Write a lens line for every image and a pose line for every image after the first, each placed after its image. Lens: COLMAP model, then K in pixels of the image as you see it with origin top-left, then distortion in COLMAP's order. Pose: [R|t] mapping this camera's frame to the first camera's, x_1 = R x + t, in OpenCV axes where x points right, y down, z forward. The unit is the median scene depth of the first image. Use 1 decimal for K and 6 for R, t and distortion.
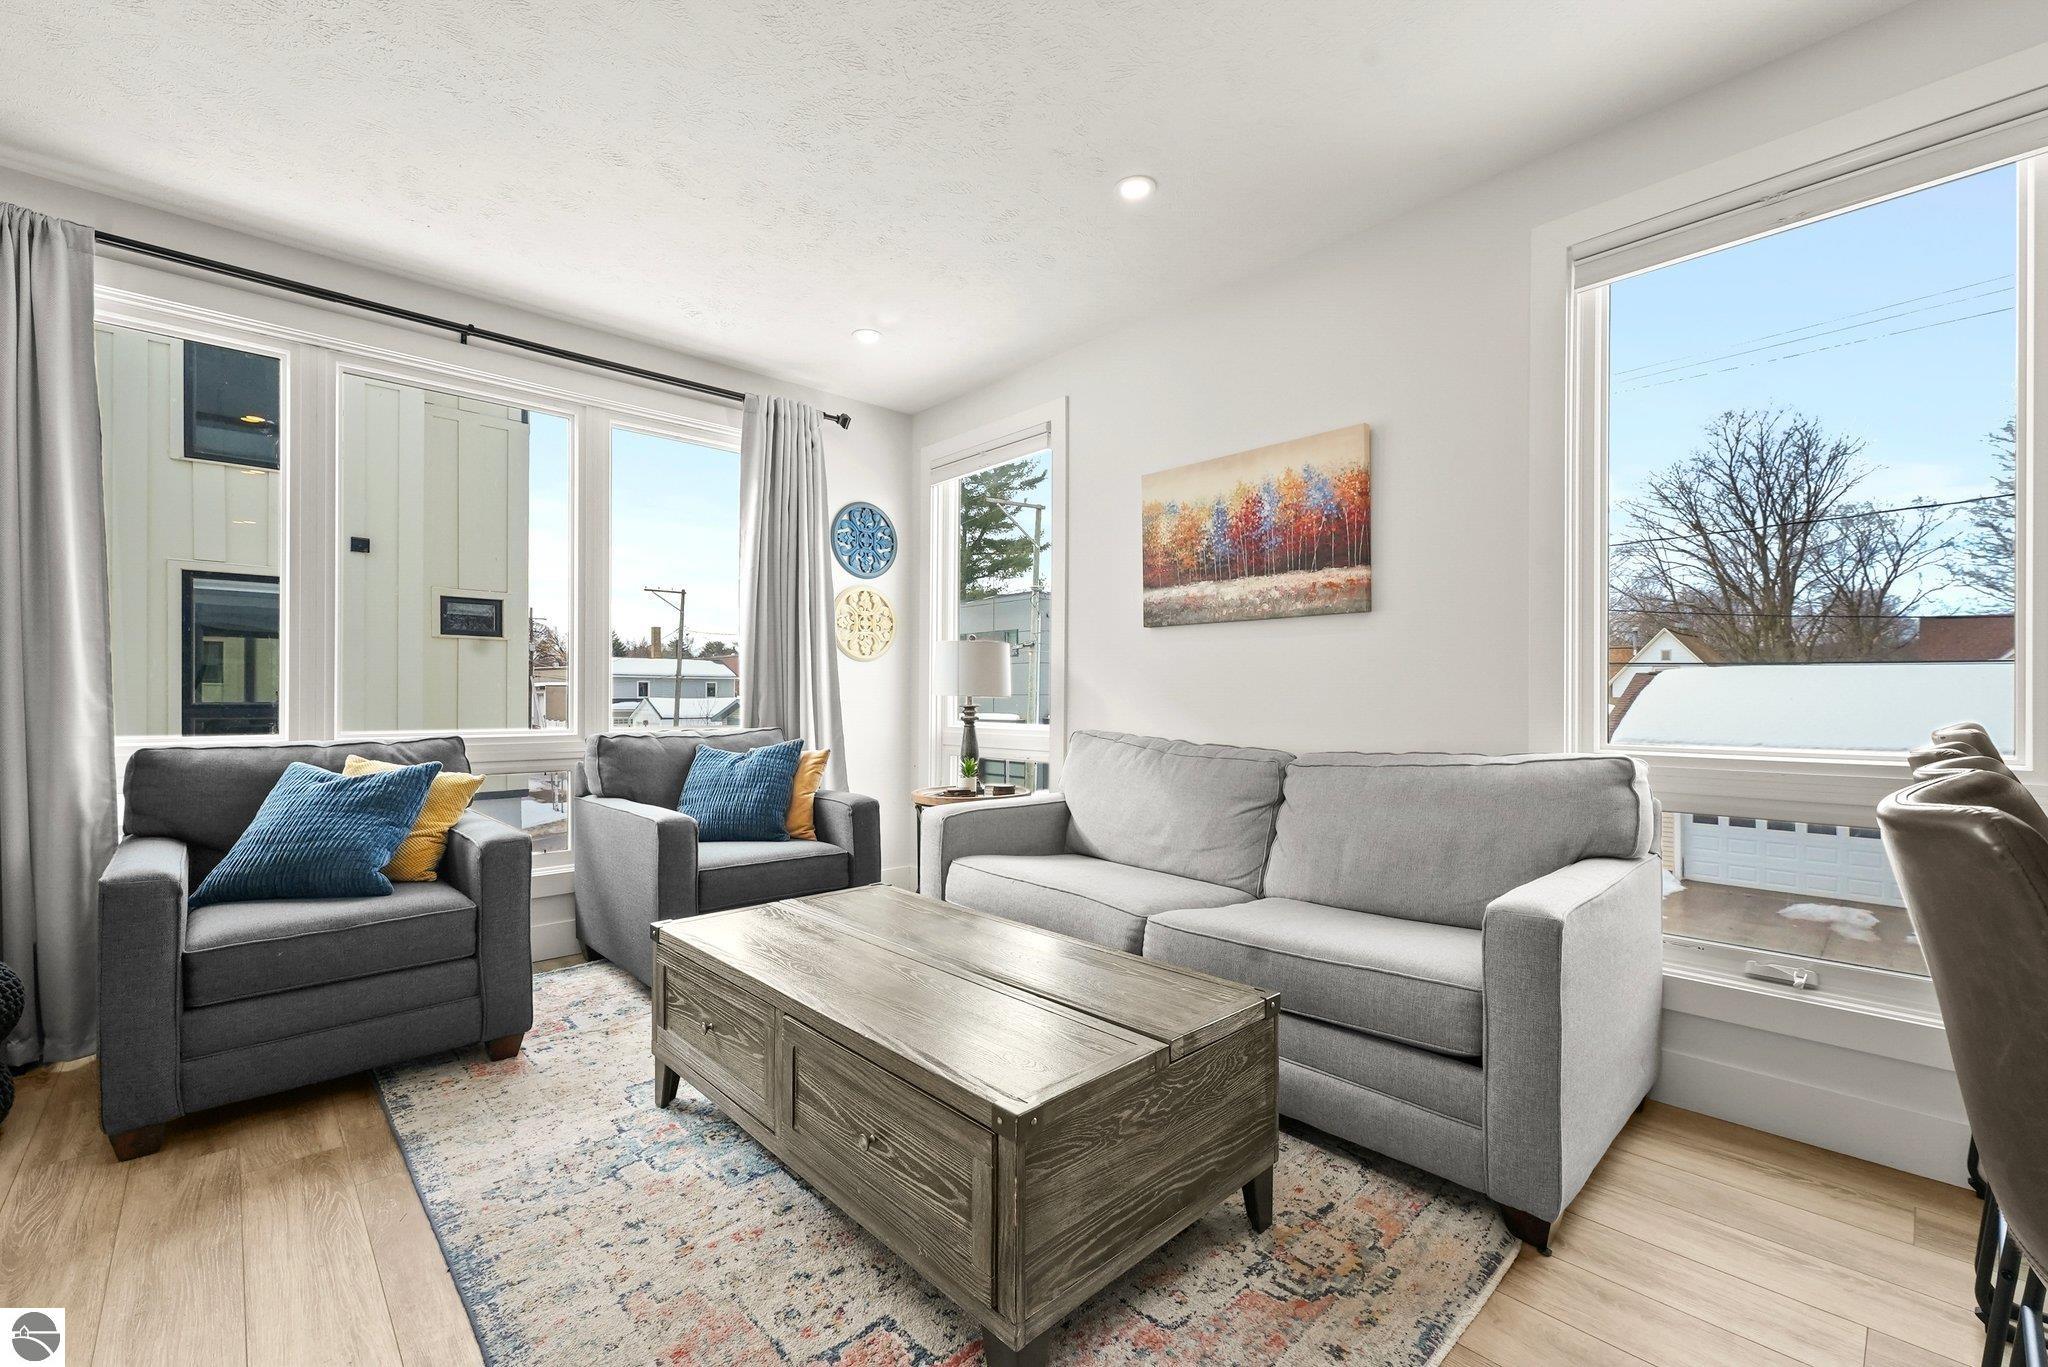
lens RADIAL K [[848.2, 0, 1016.5], [0, 848.2, 697.9], [0, 0, 1]] dist [0.001213, 0.000150]
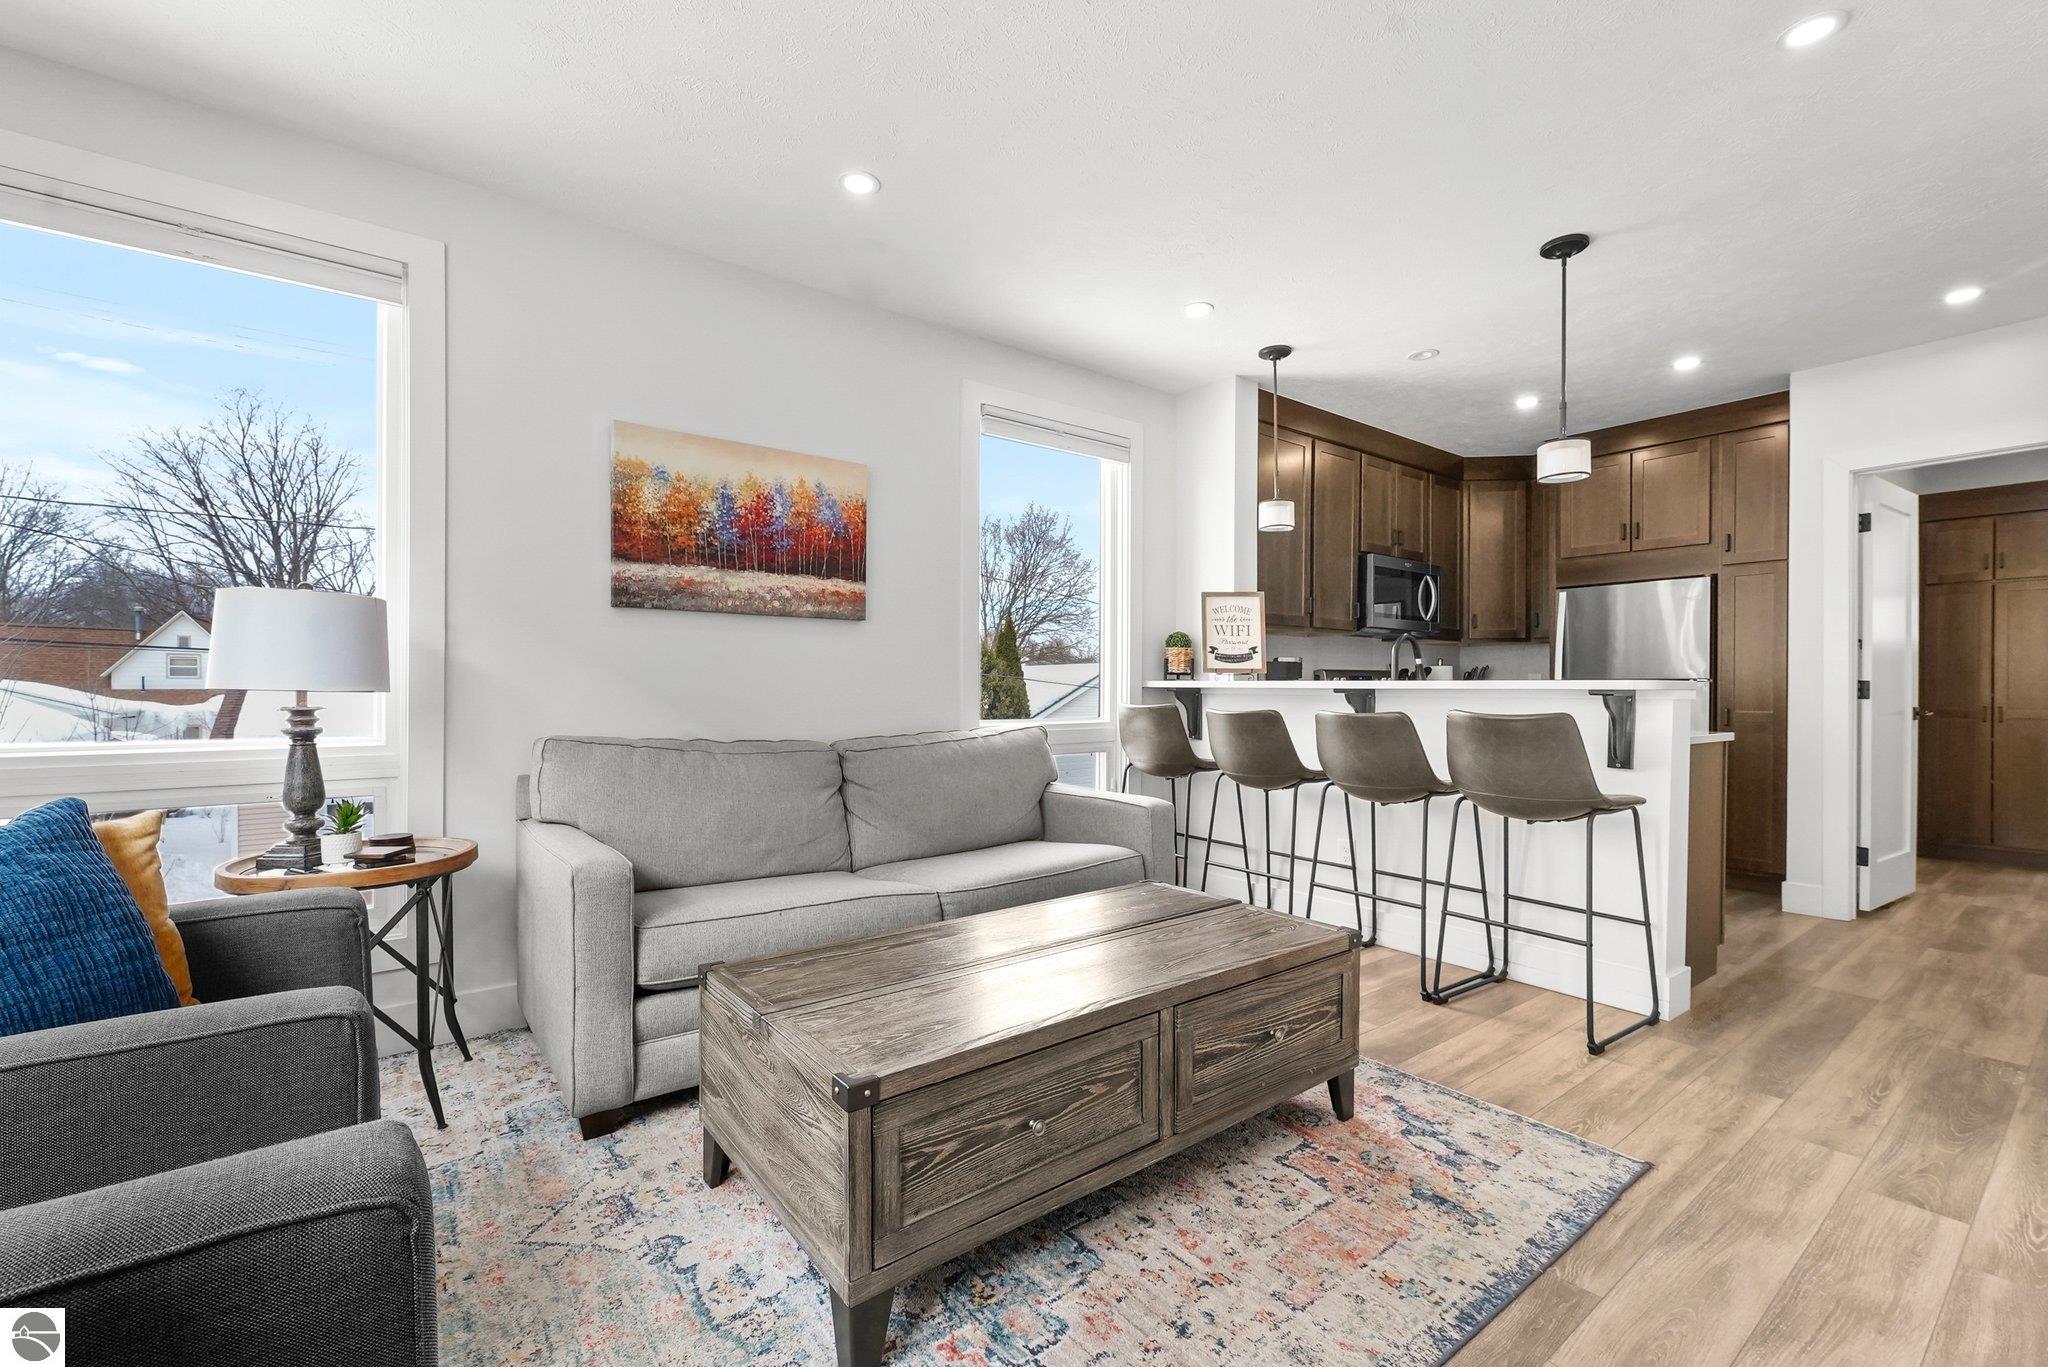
lens RADIAL K [[865.2, 0, 1023.7], [0, 865.2, 694.2], [0, 0, 1]] dist [-0.000832, 0.000158]
pose [[0.100006, -0.006243, 0.994967, -0.716943], [0.001435, 0.999980, 0.006130, -0.003225], [-0.994986, 0.000815, 0.100013, 0.587046]]
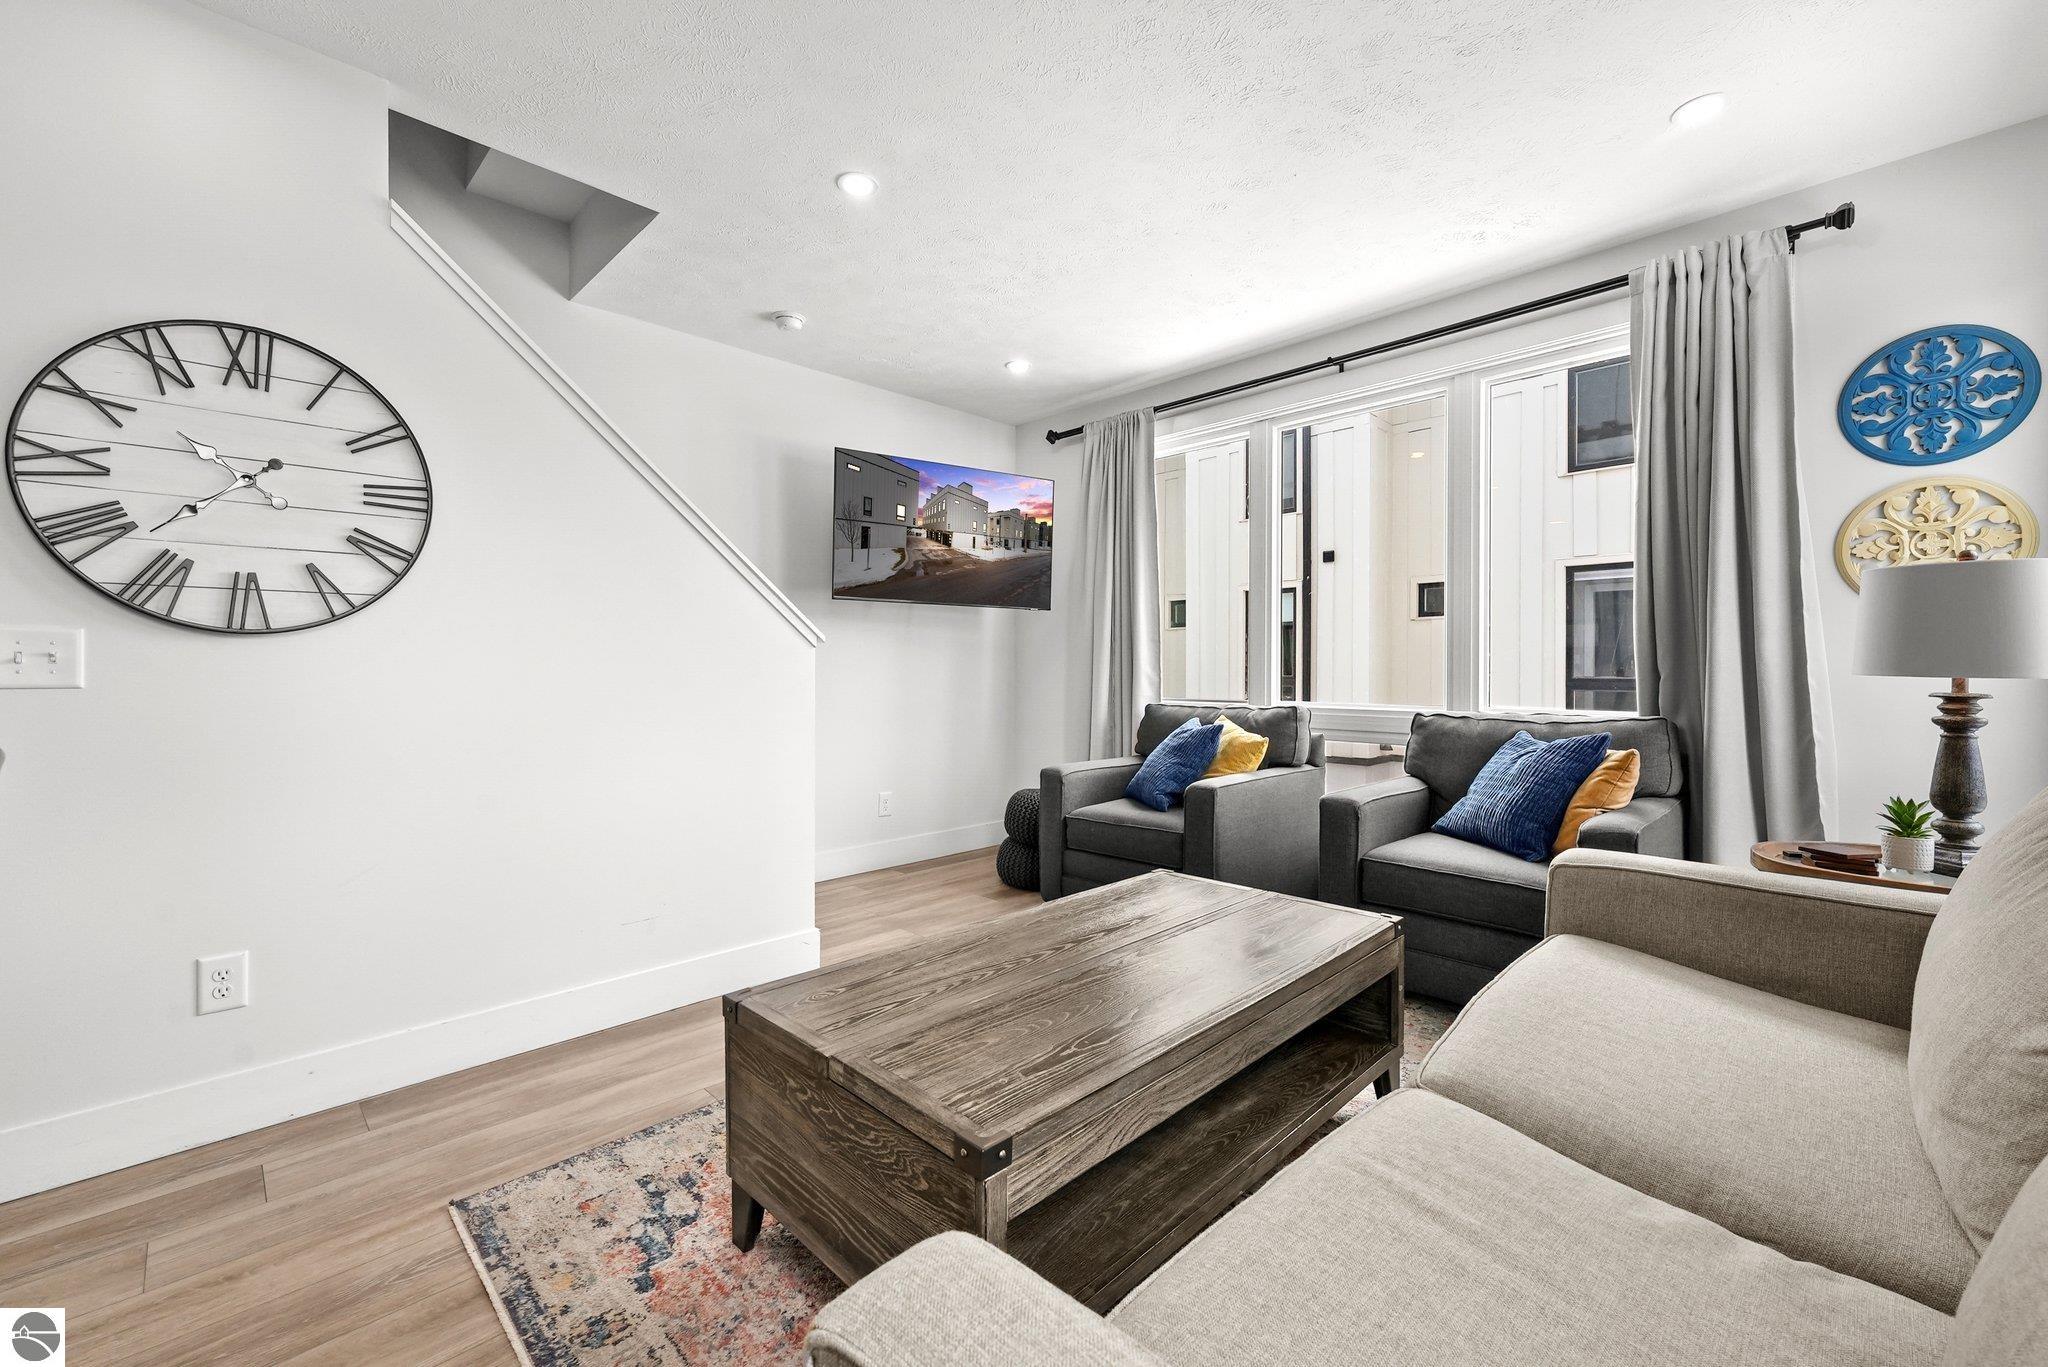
lens RADIAL K [[830.0, 0, 1019.6], [0, 830.0, 672.3], [0, 0, 1]] dist [-0.000048, 0.000176]
pose [[0.030642, 0.001054, -0.999530, 0.507873], [-0.000472, 0.999999, 0.001040, -0.004967], [0.999530, 0.000440, 0.030643, 0.551219]]
